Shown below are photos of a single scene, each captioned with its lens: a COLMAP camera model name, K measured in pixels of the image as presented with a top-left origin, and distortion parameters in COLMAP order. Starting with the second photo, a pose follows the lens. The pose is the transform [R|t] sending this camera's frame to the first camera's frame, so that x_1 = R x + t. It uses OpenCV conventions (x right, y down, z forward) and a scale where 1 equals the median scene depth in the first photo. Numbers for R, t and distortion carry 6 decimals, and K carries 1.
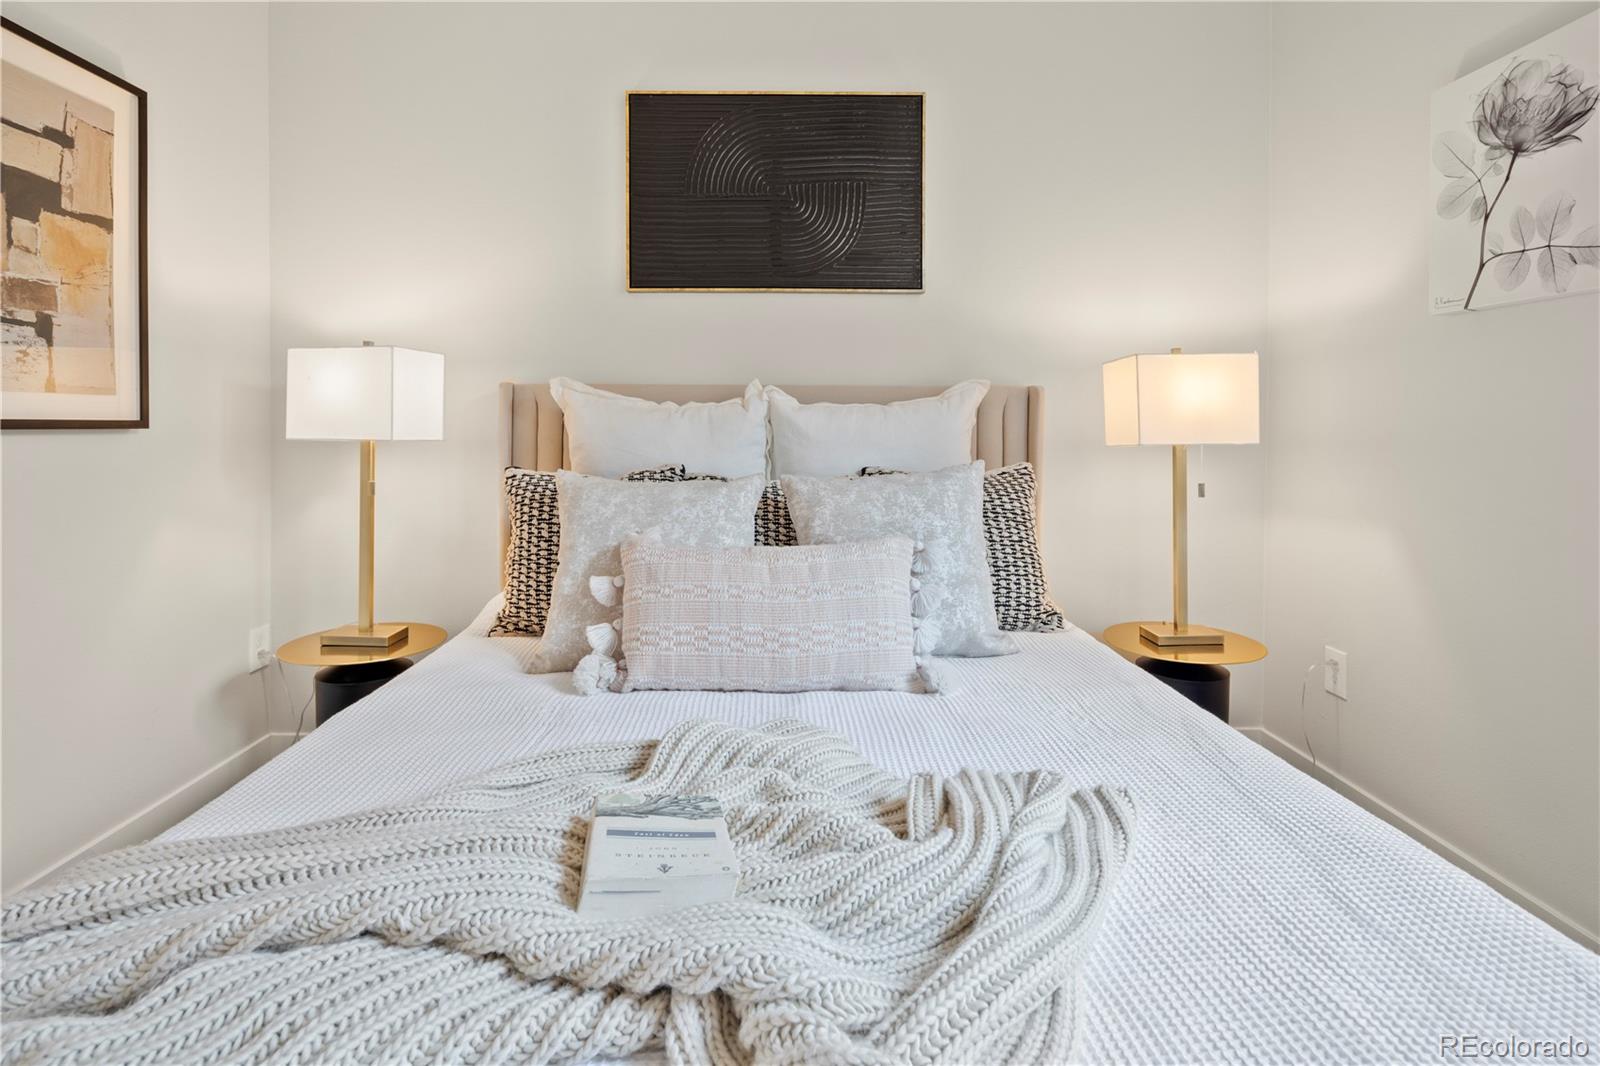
lens RADIAL K [[785.8, 0, 793.3], [0, 785.8, 429.6], [0, 0, 1]] dist [0.002231, -0.000258]
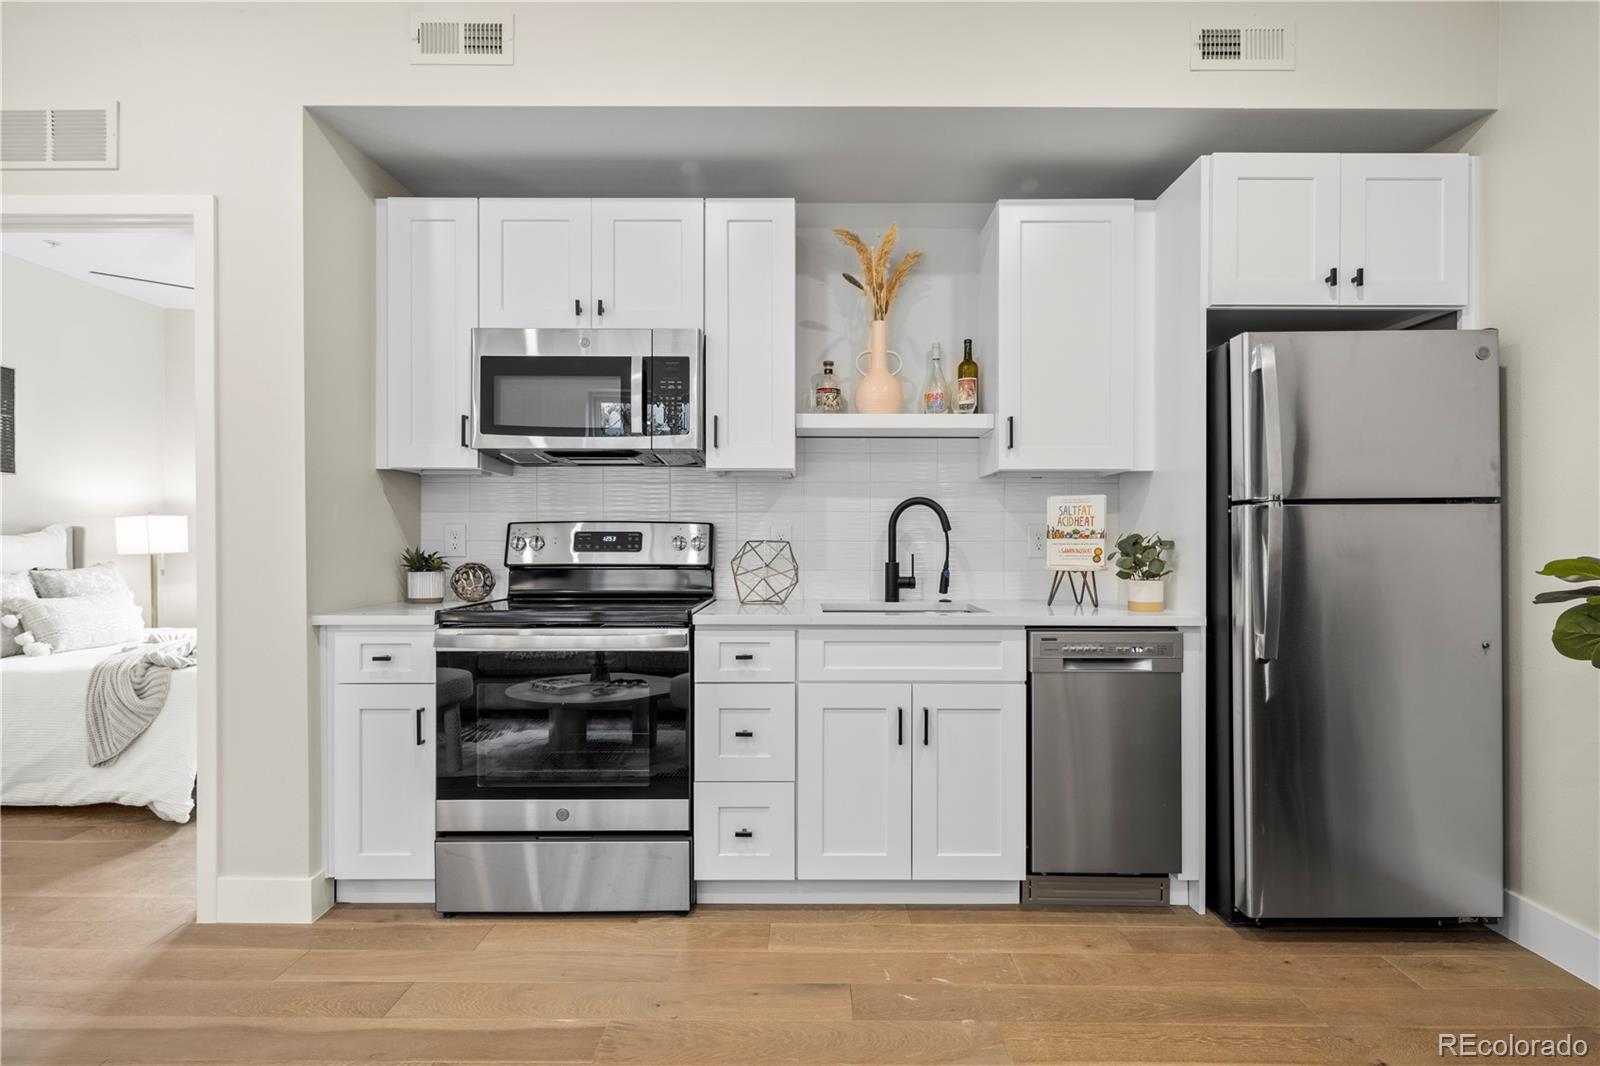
lens RADIAL K [[781.5, 0, 801.2], [0, 781.5, 544.6], [0, 0, 1]] dist [0.004887, -0.004437]
pose [[0.023660, -0.010491, 0.999665, -2.277875], [0.006925, 0.999923, 0.010329, -0.023252], [-0.999696, 0.006678, 0.023731, -1.248789]]
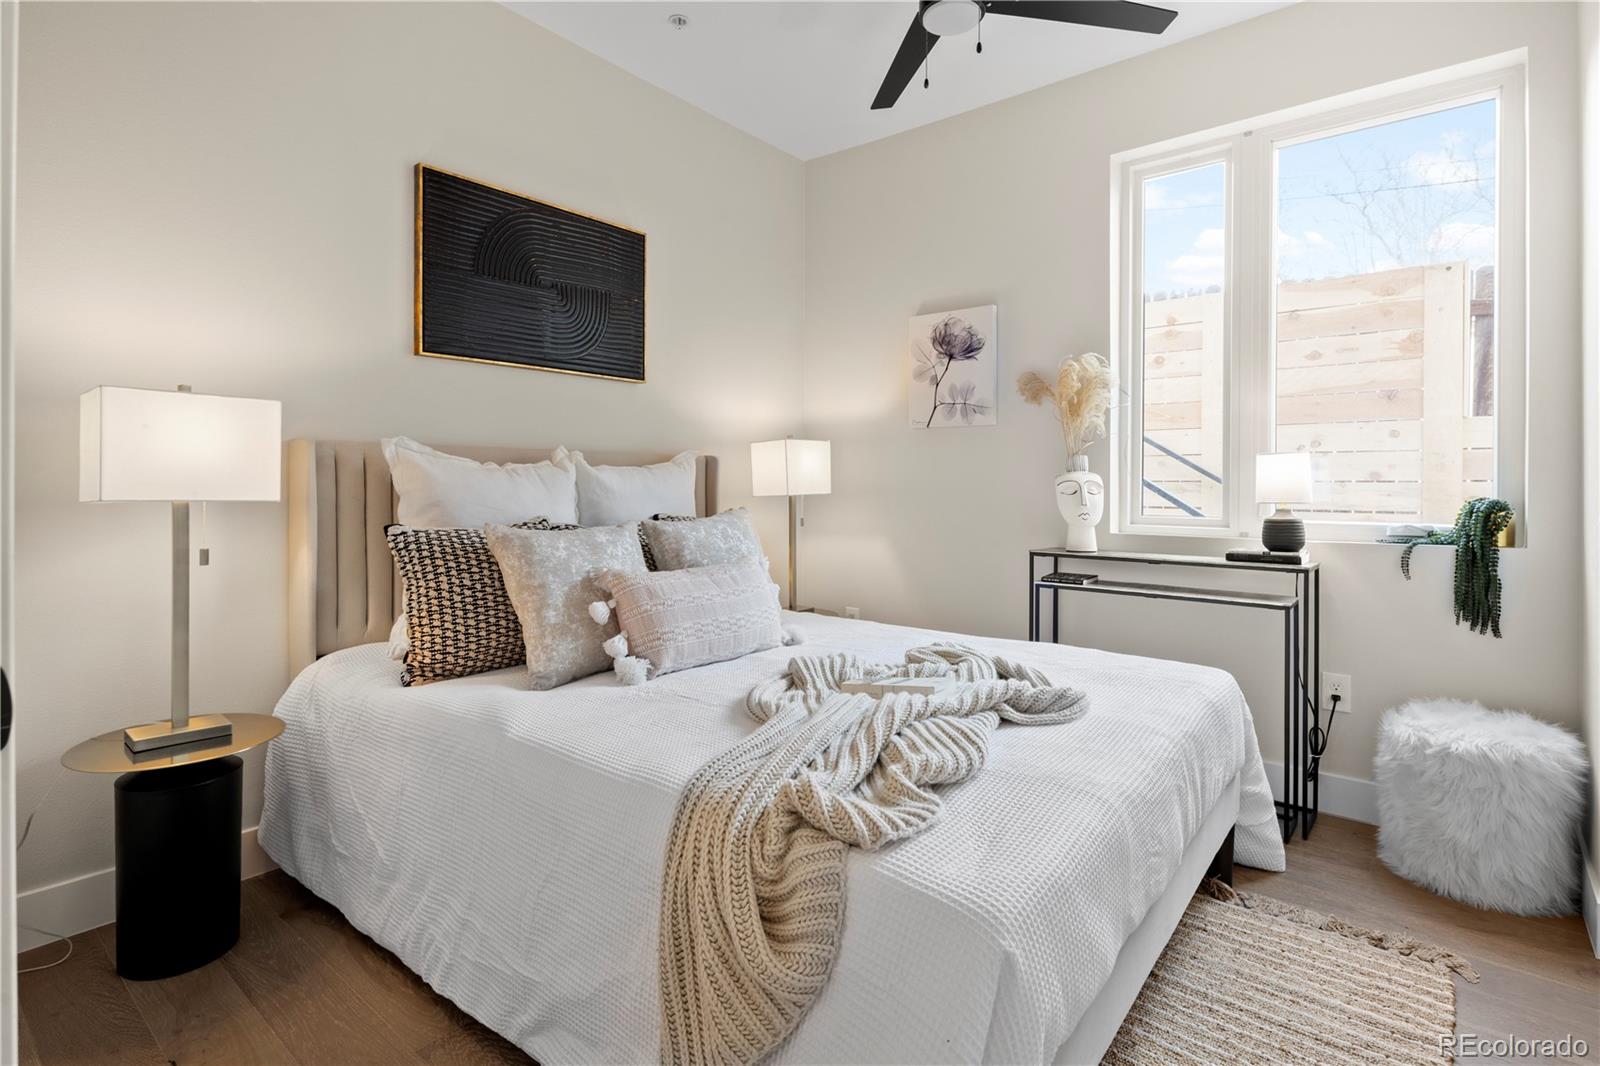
lens RADIAL K [[783.2, 0, 793.2], [0, 783.2, 479.5], [0, 0, 1]] dist [0.002825, -0.001080]
pose [[0.648808, 0.002912, 0.760947, -0.942797], [0.002971, 0.999975, -0.006360, -0.003642], [-0.760946, 0.006387, 0.648783, -0.066445]]
